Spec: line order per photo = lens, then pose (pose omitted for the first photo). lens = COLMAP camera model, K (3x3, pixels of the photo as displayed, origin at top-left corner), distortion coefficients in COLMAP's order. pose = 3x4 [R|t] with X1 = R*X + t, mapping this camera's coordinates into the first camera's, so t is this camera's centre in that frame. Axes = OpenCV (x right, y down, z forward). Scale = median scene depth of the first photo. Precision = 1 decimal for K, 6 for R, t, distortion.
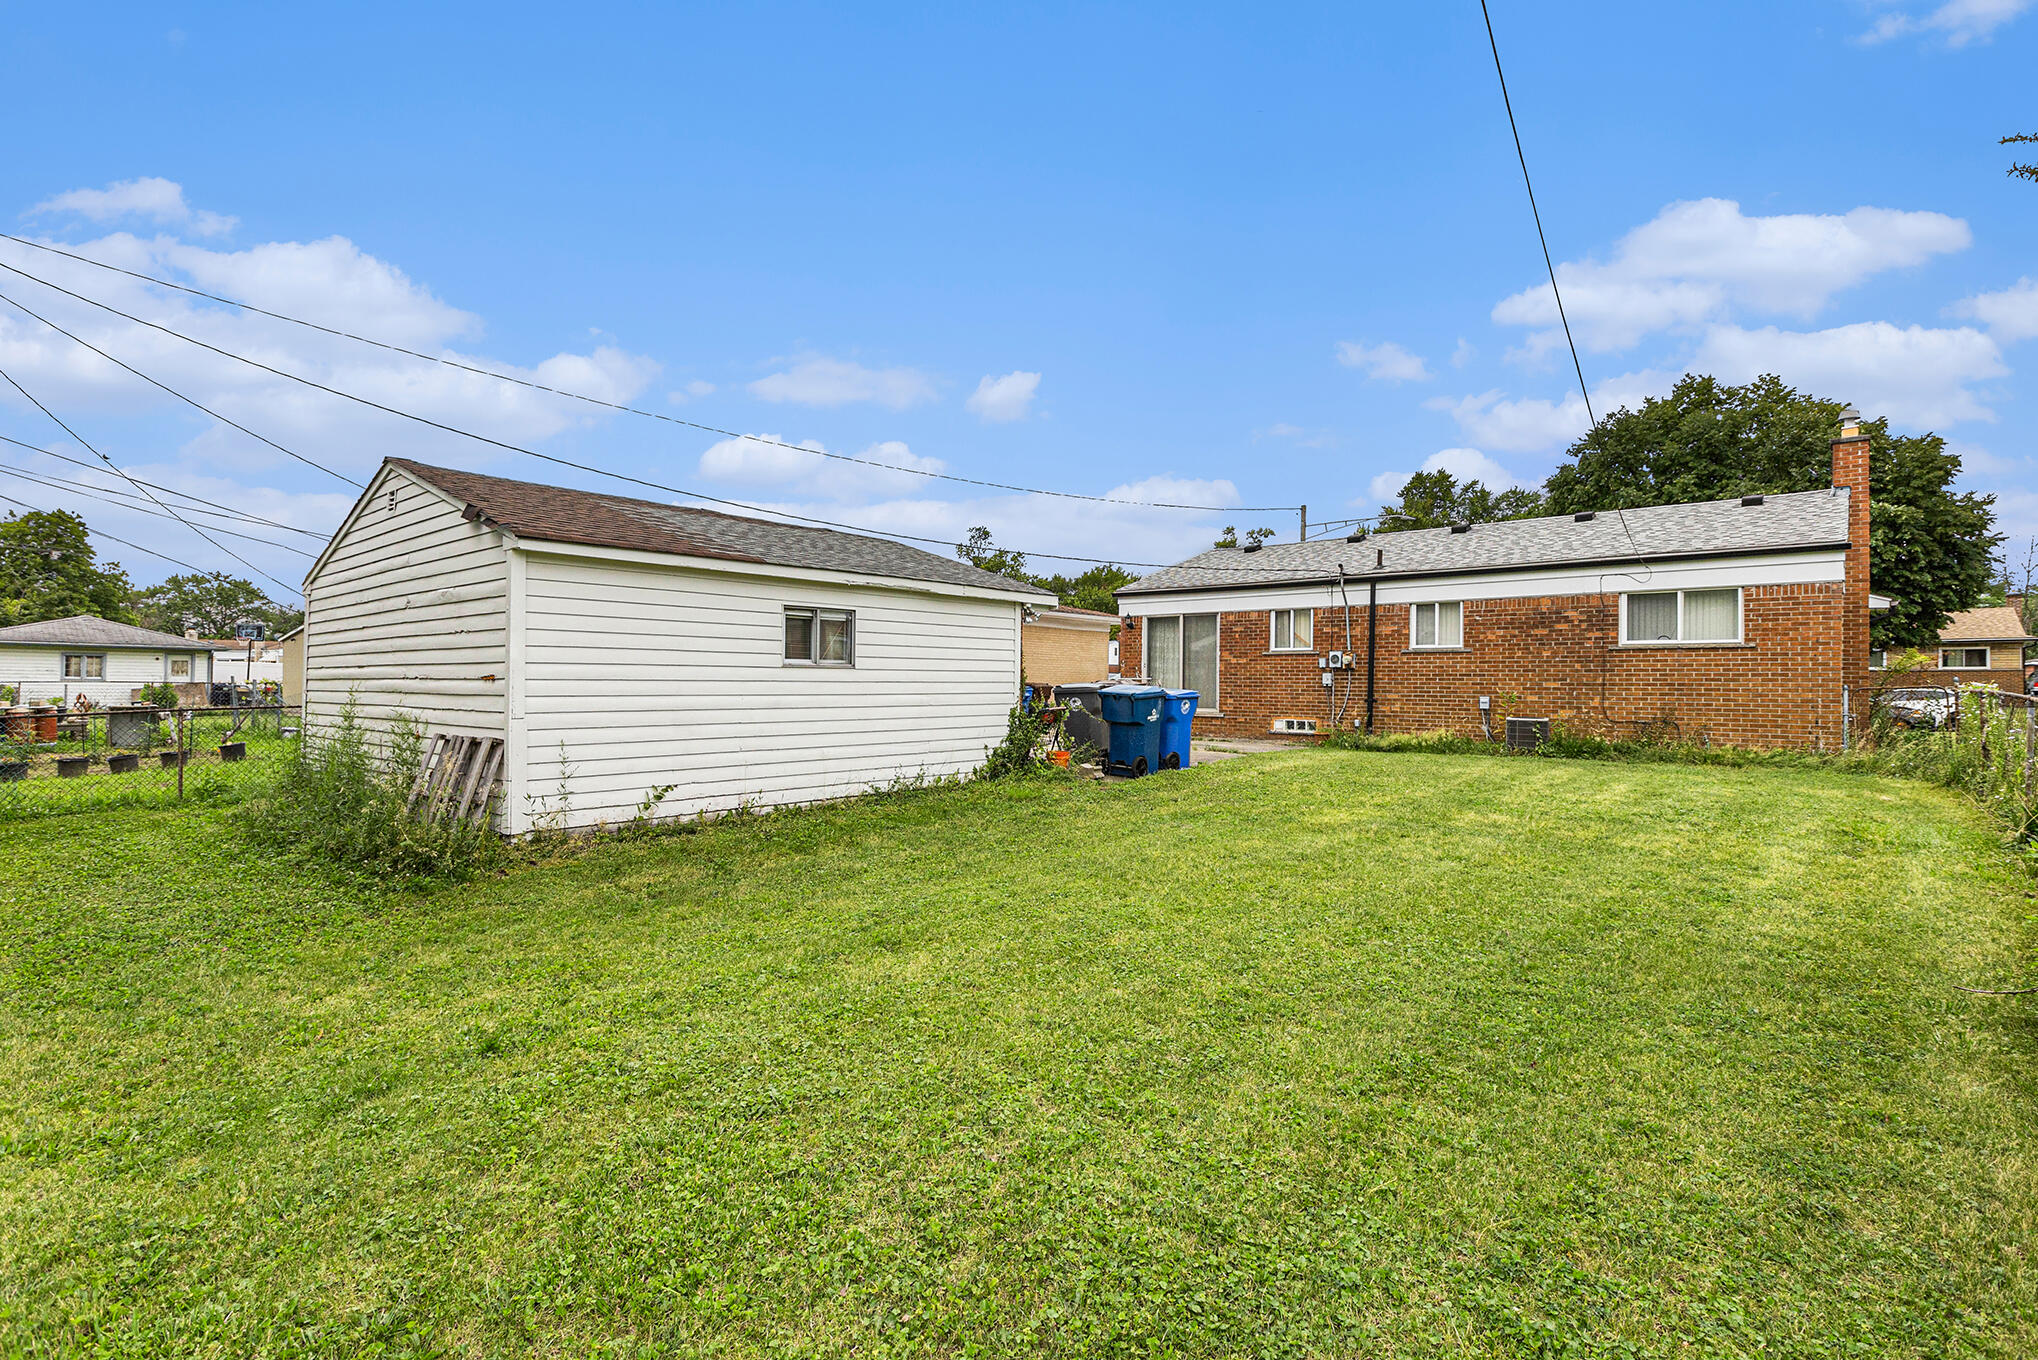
lens RADIAL K [[918.9, 0, 1018.8], [0, 918.9, 679.4], [0, 0, 1]] dist [-0.000654, -0.000015]
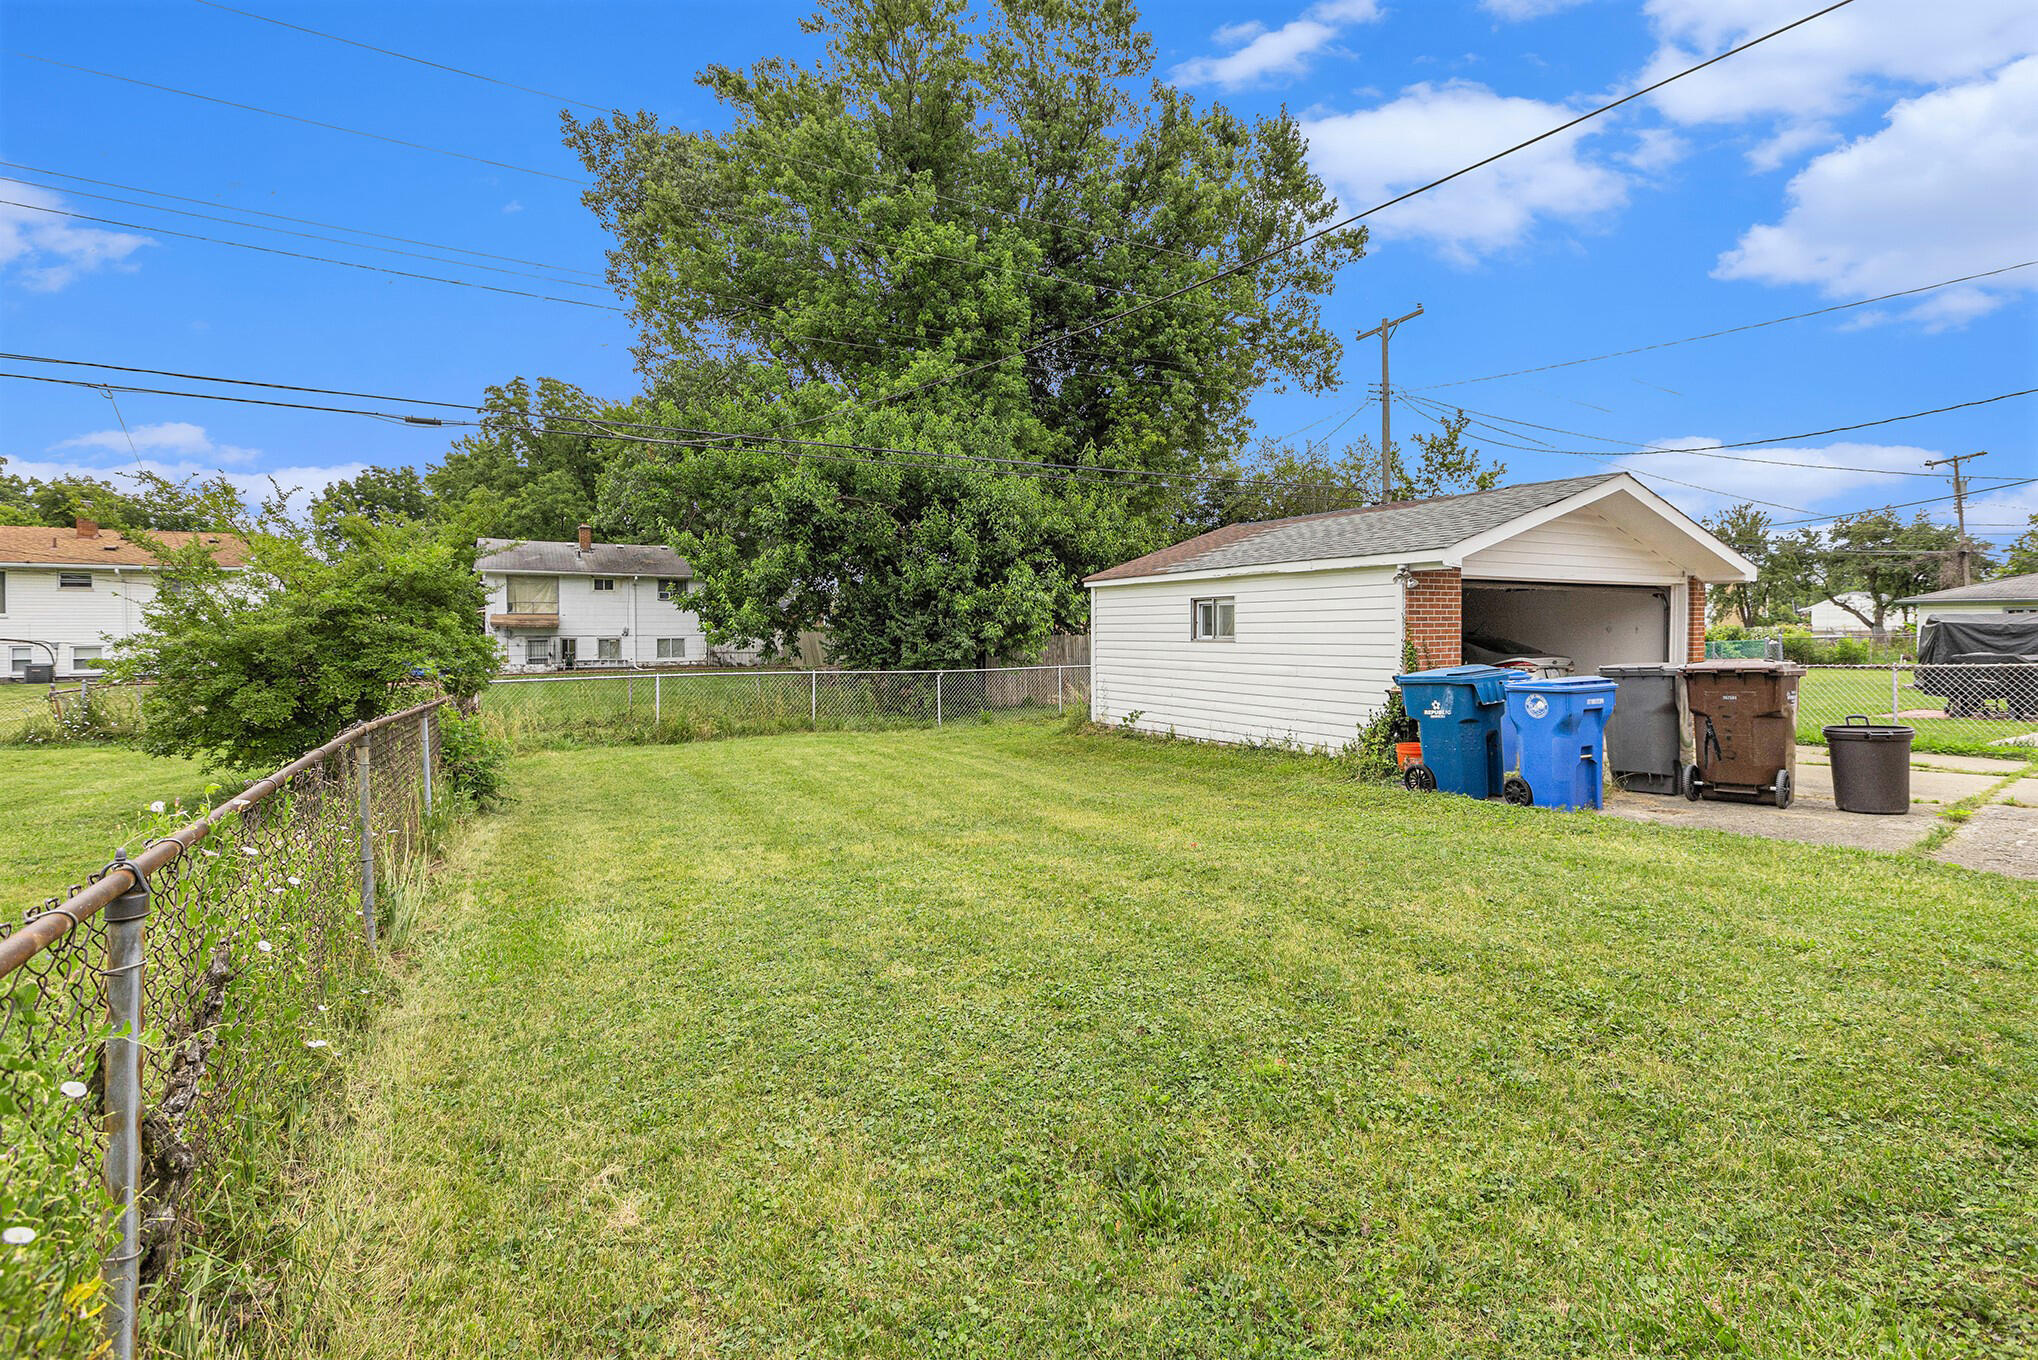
lens RADIAL K [[918.9, 0, 1022.0], [0, 918.9, 676.0], [0, 0, 1]] dist [-0.000654, -0.000015]
pose [[-0.331308, 0.044051, -0.942494, 1.106423], [0.006727, 0.998994, 0.044327, -0.023730], [0.943499, 0.008346, -0.331271, 1.139855]]
